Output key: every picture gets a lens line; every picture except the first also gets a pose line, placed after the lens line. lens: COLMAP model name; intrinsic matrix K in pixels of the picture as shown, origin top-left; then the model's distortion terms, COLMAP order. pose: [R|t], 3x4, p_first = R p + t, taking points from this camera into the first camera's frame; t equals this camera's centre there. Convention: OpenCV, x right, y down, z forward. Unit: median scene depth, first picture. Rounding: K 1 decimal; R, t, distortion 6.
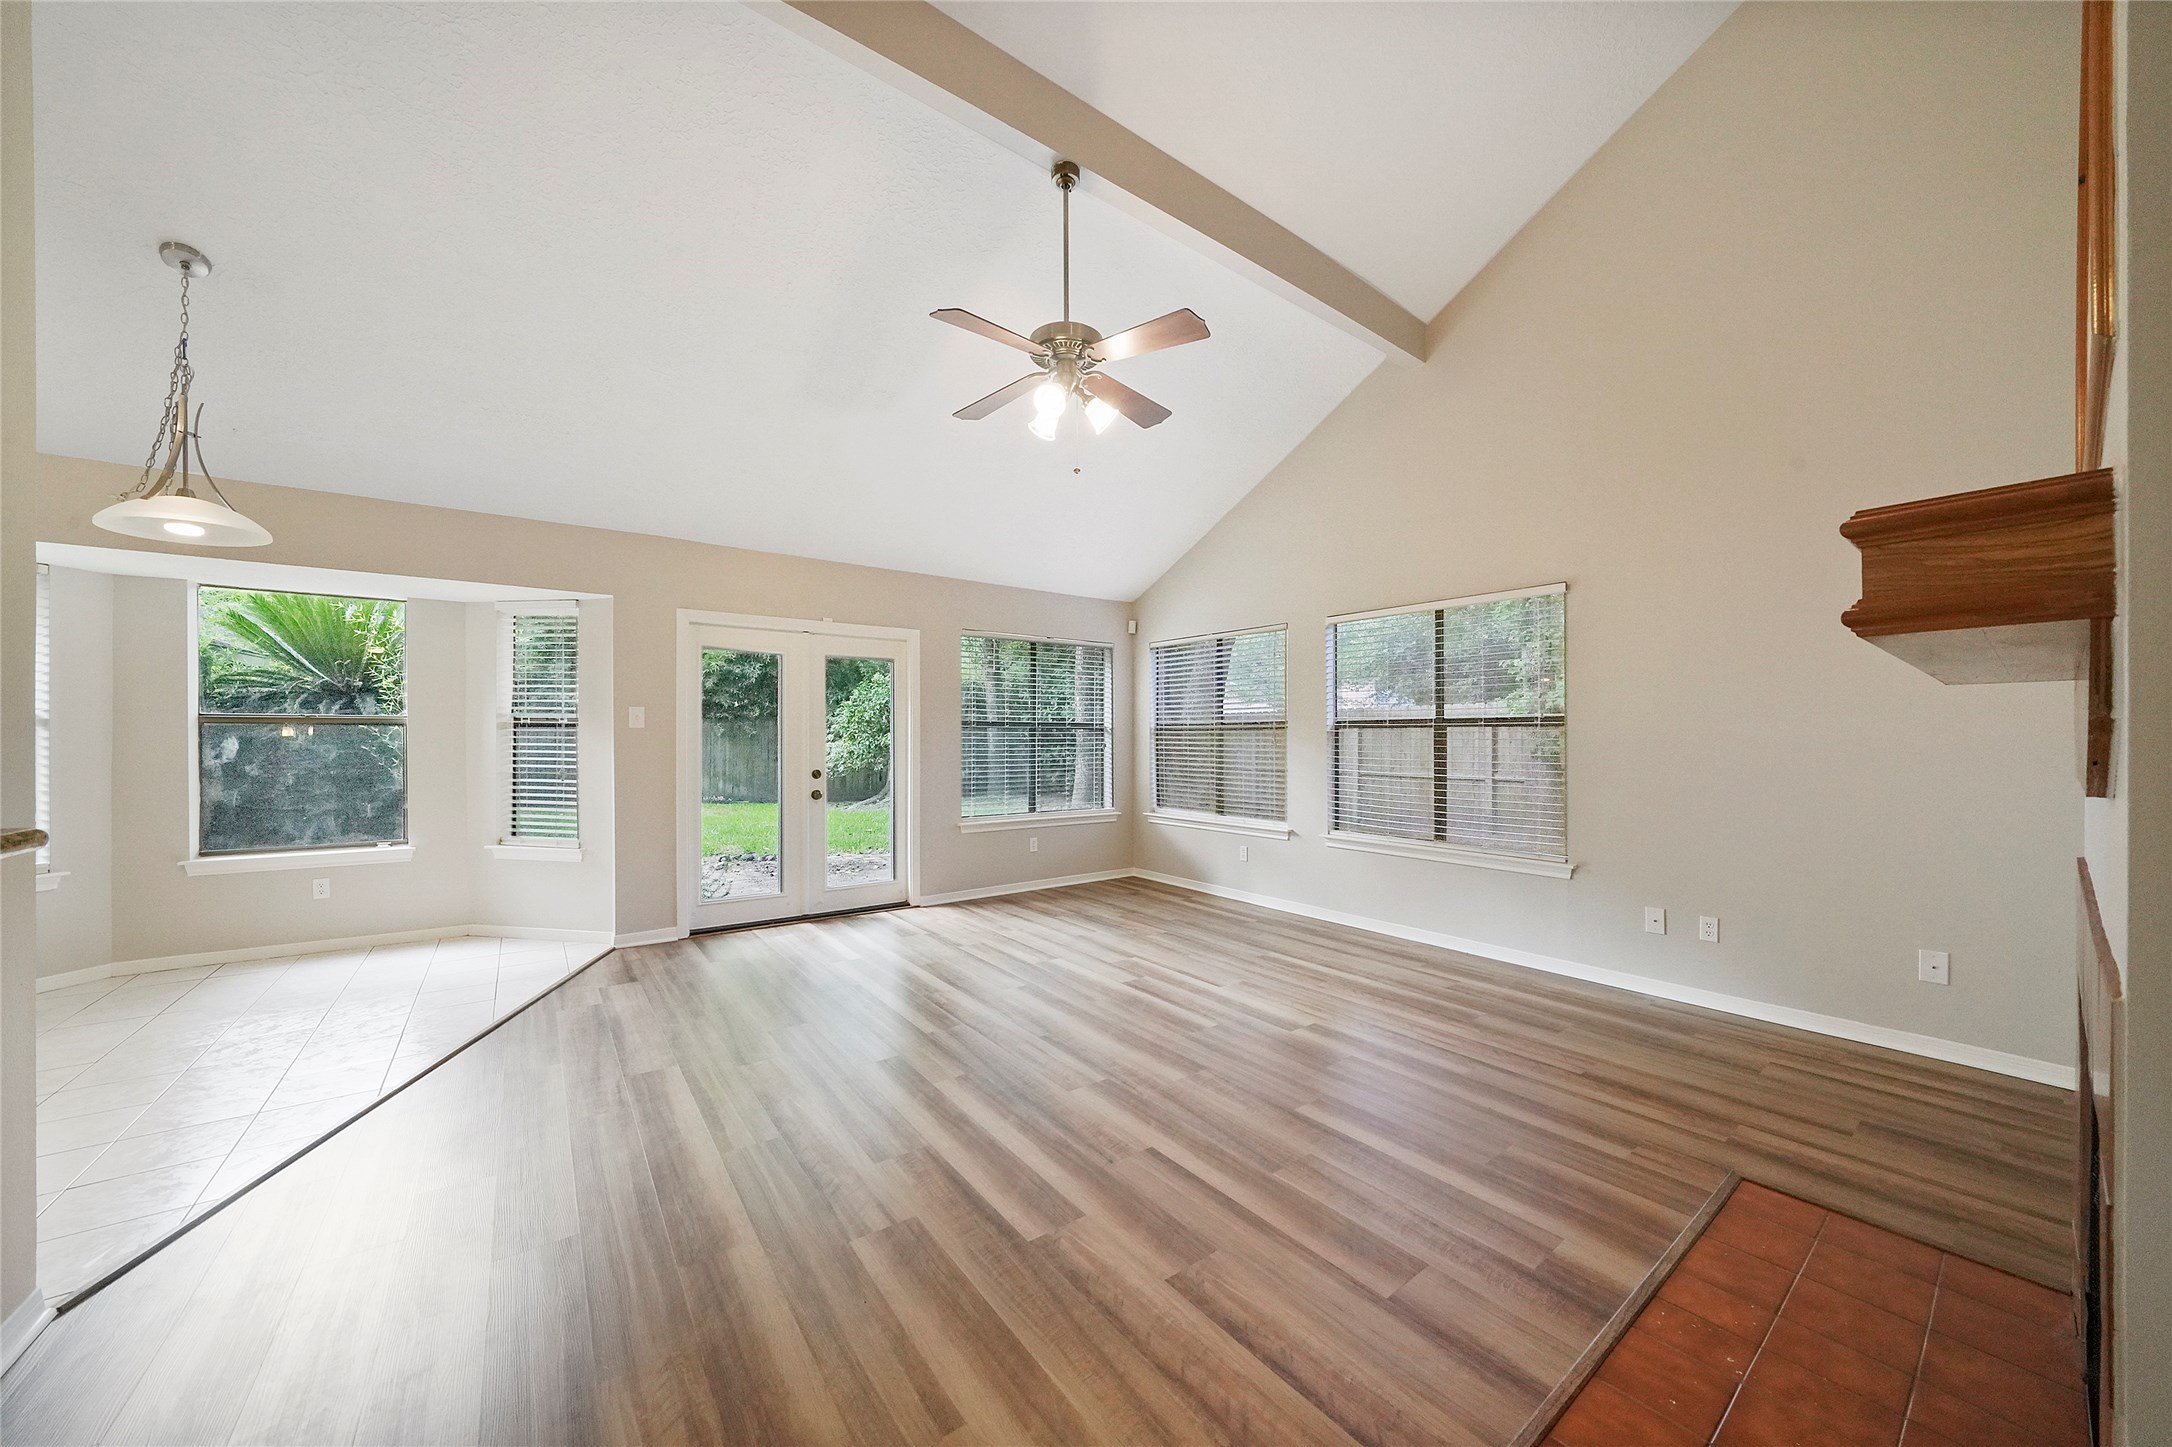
lens RADIAL K [[739.8, 0, 1091.6], [0, 739.8, 744.4], [0, 0, 1]] dist [-0.015606, 0.000075]
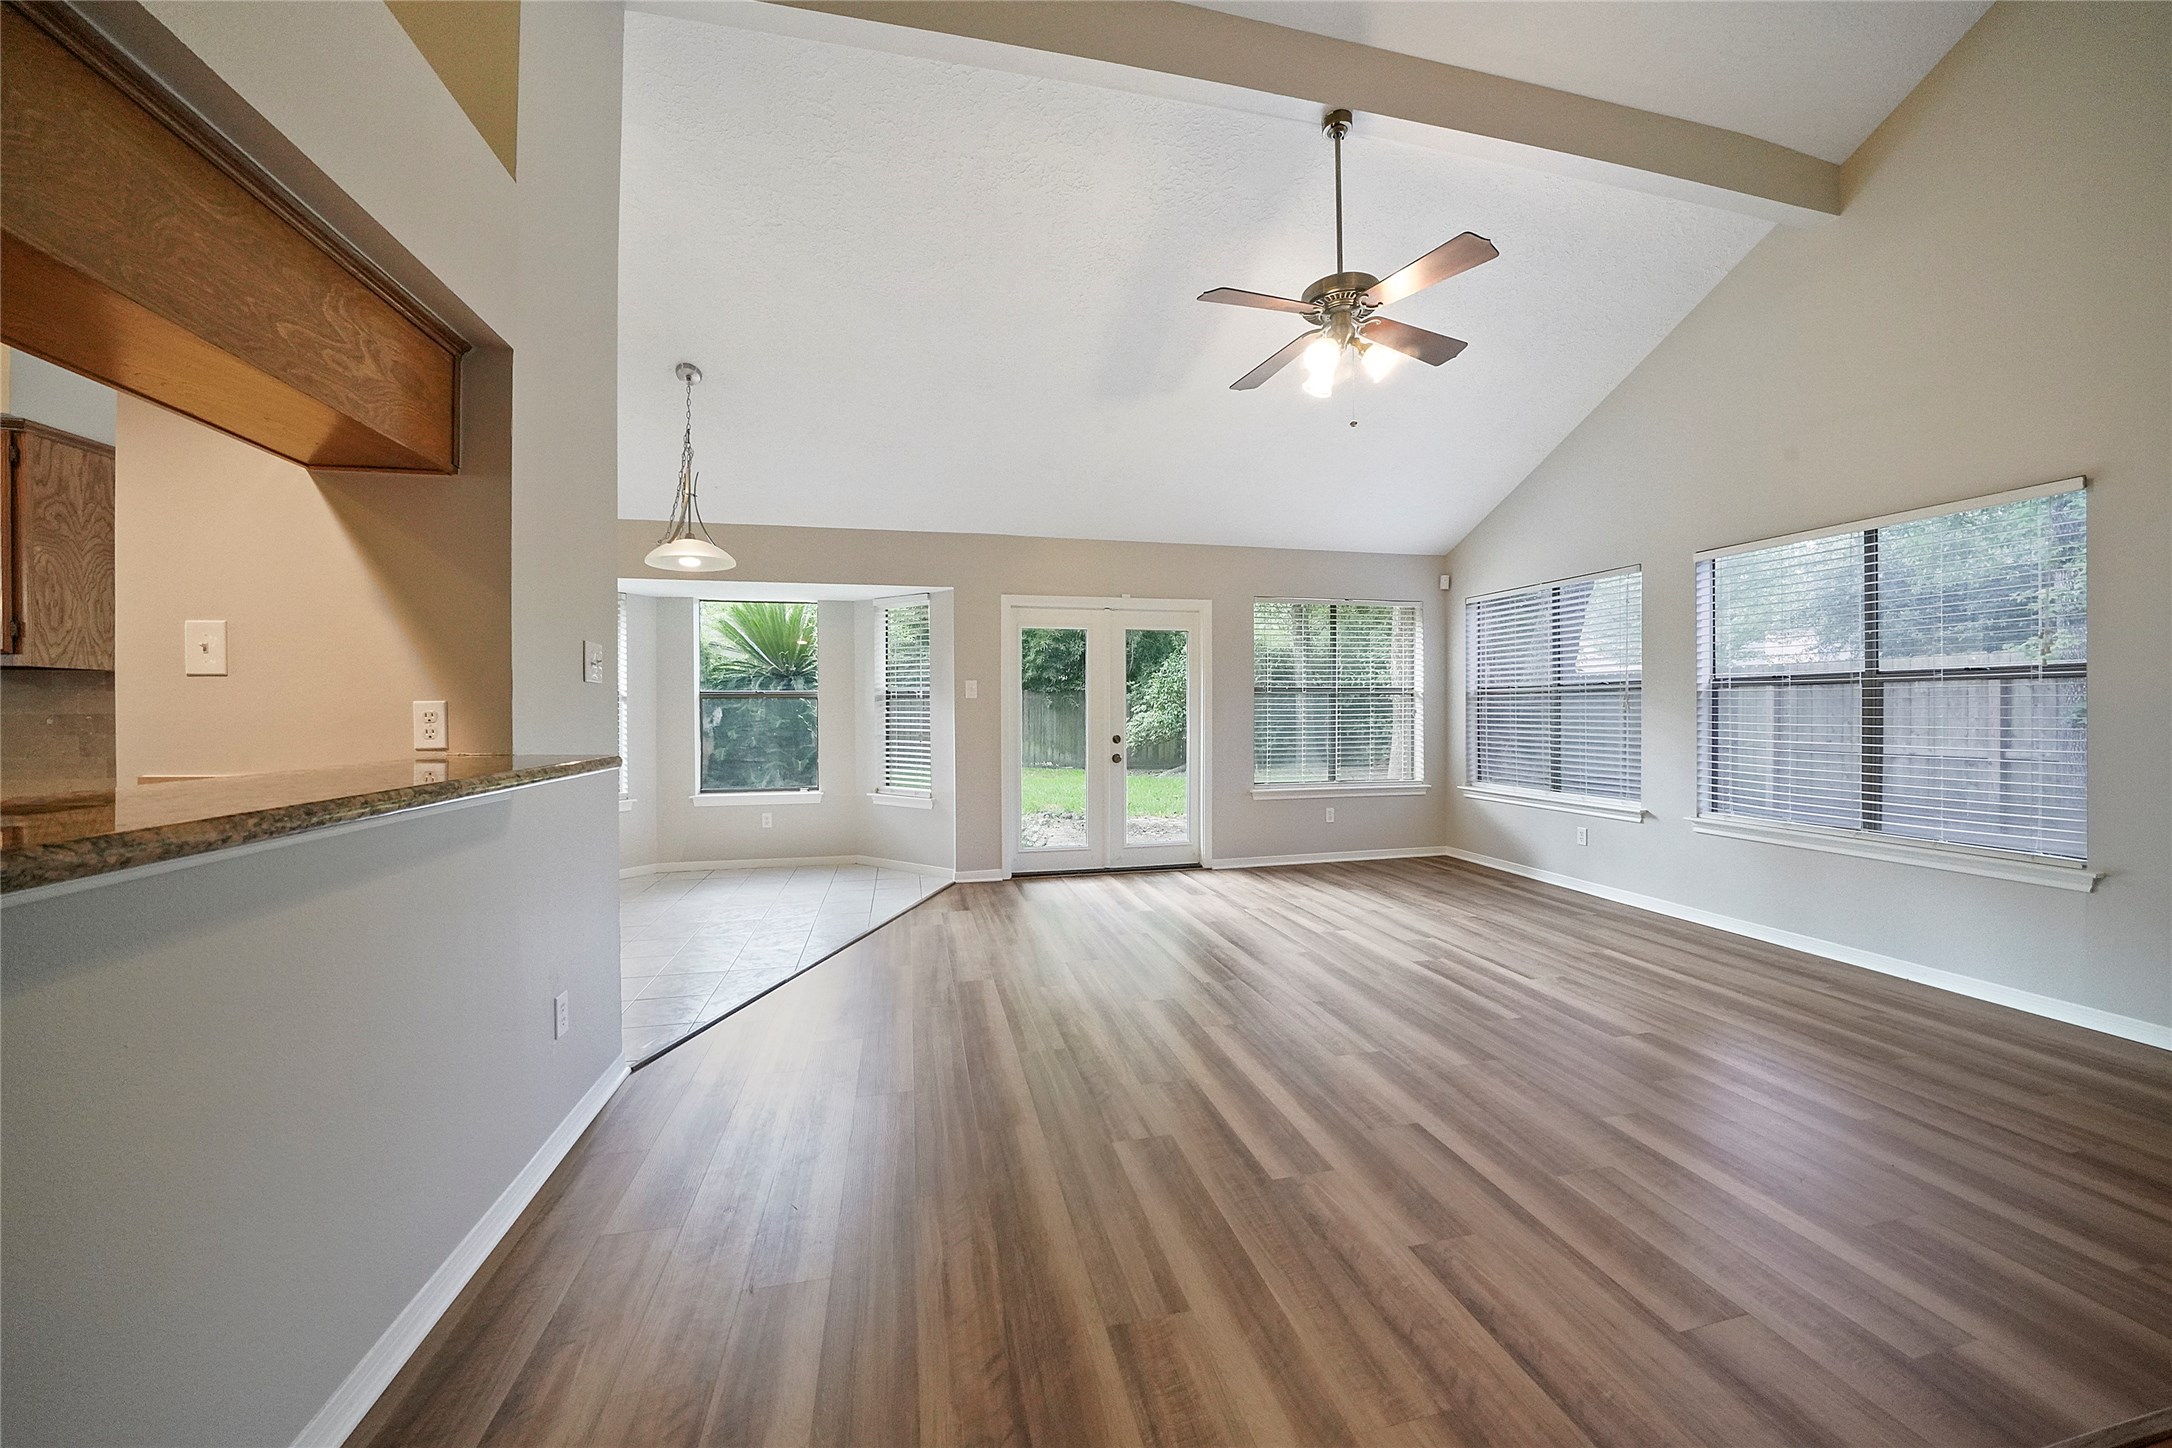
lens RADIAL K [[753.7, 0, 1094.9], [0, 753.7, 715.1], [0, 0, 1]] dist [-0.018388, 0.000018]
pose [[0.916934, -0.005273, -0.399004, 0.057925], [0.005160, 0.999986, -0.001356, 0.010757], [0.399005, -0.000815, 0.916948, -0.036838]]
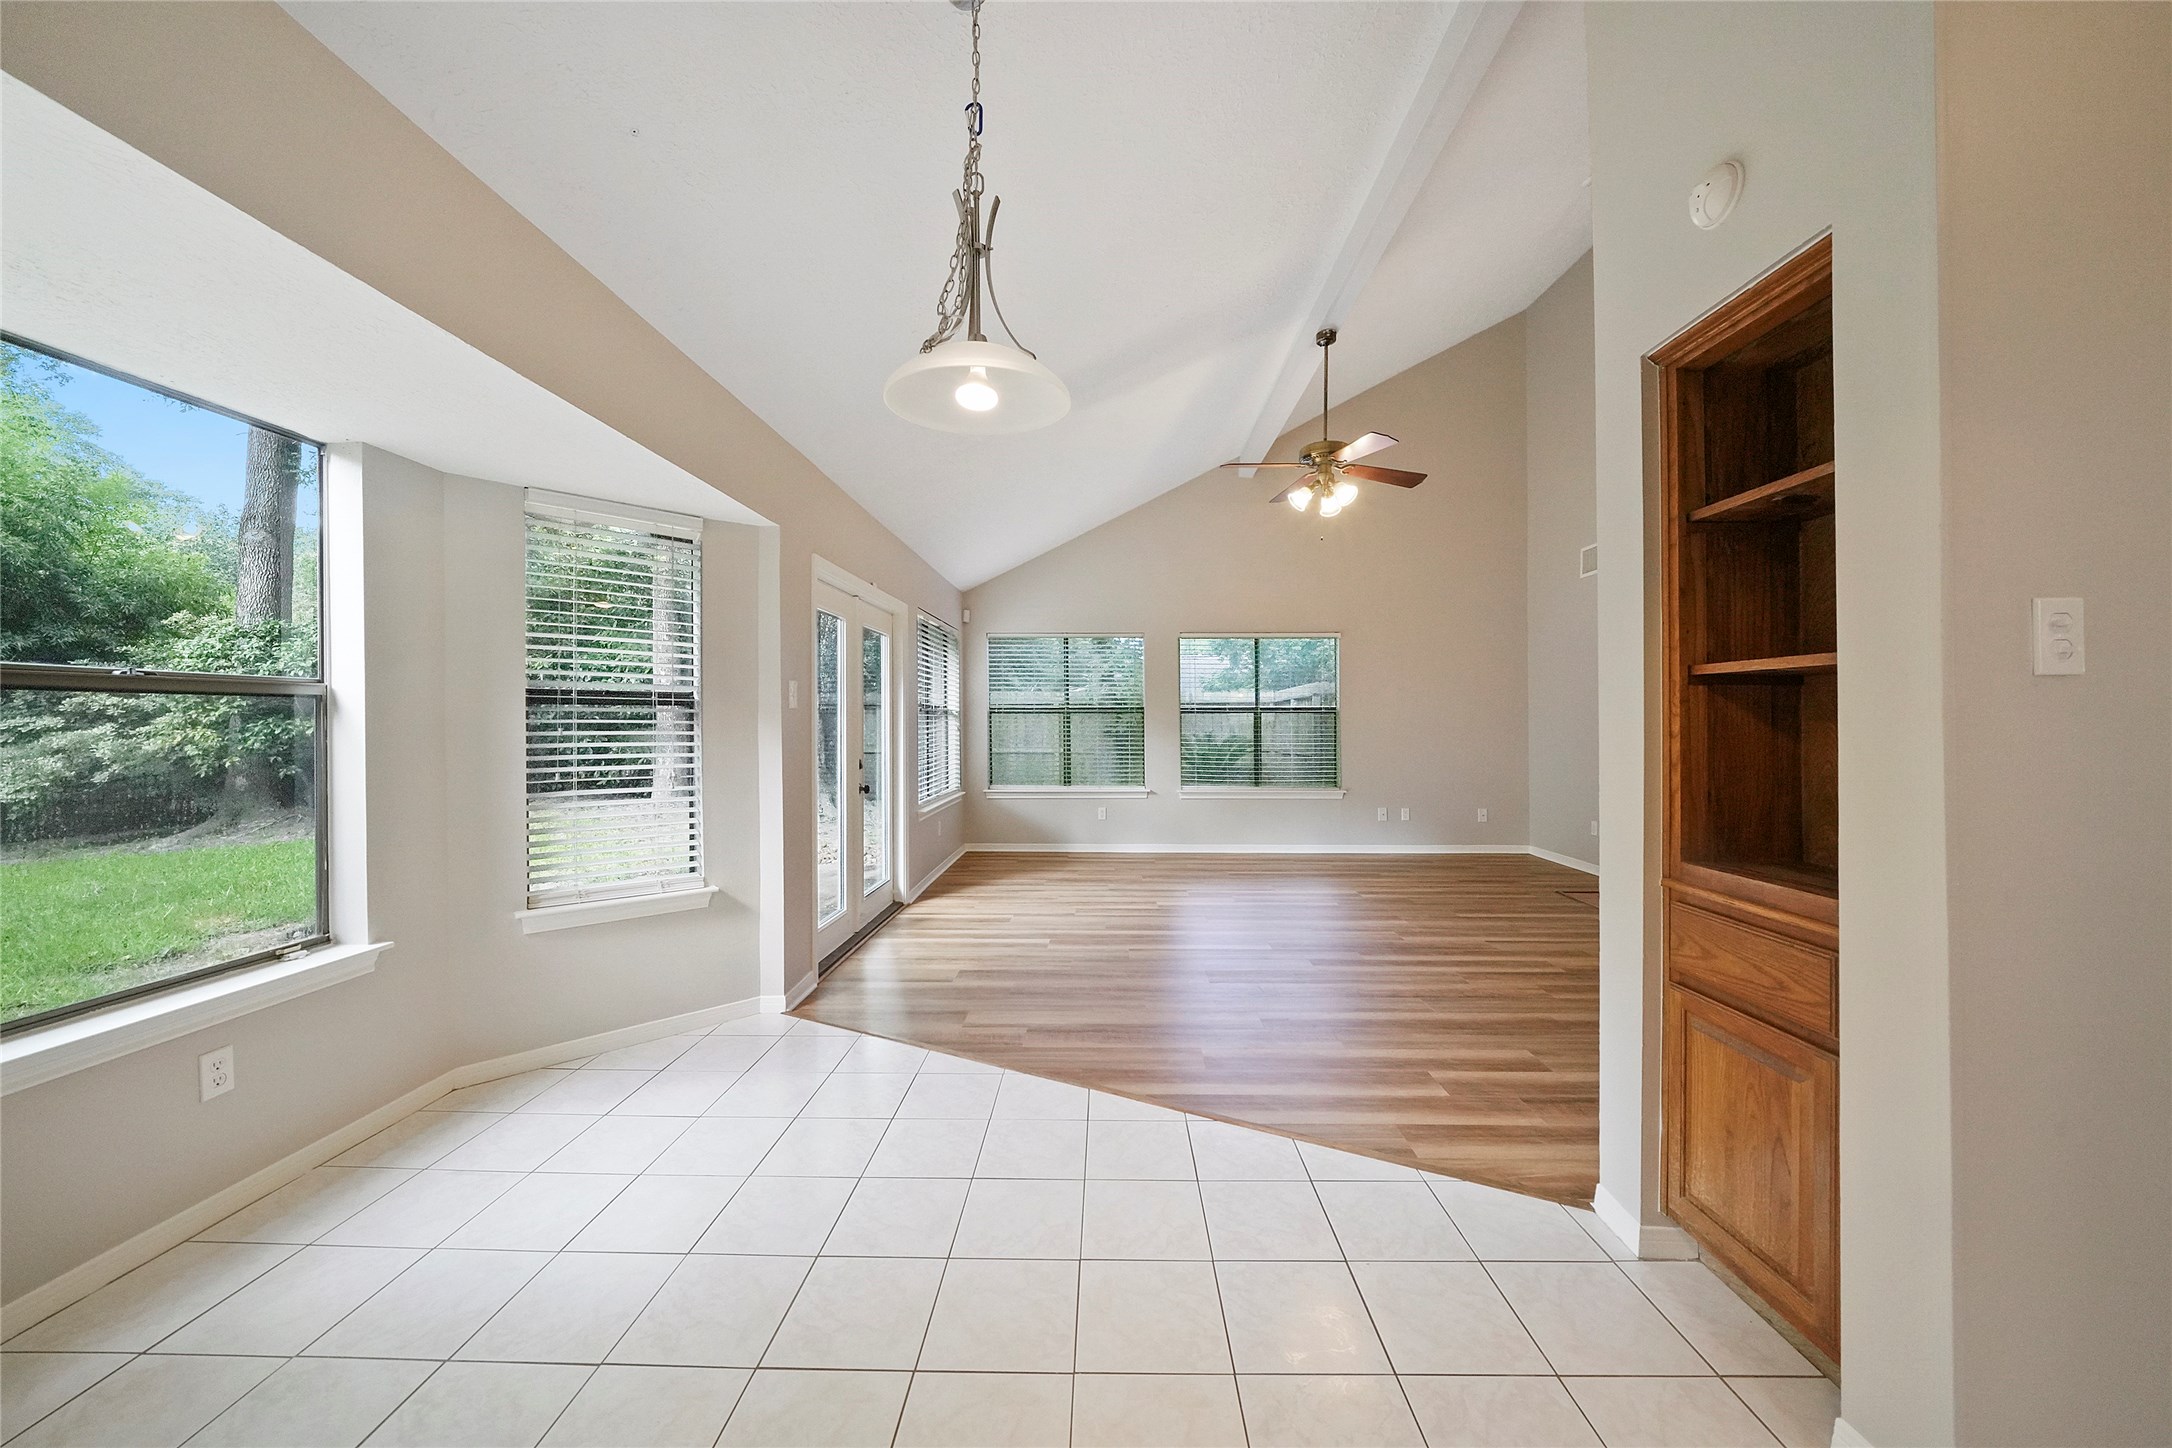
lens RADIAL K [[747.8, 0, 1086.0], [0, 747.8, 724.0], [0, 0, 1]] dist [-0.017357, 0.000108]
pose [[0.628254, -0.006527, 0.777981, -1.326379], [0.007469, 0.999969, 0.002358, -0.008696], [-0.777972, 0.004329, 0.628284, 0.396787]]
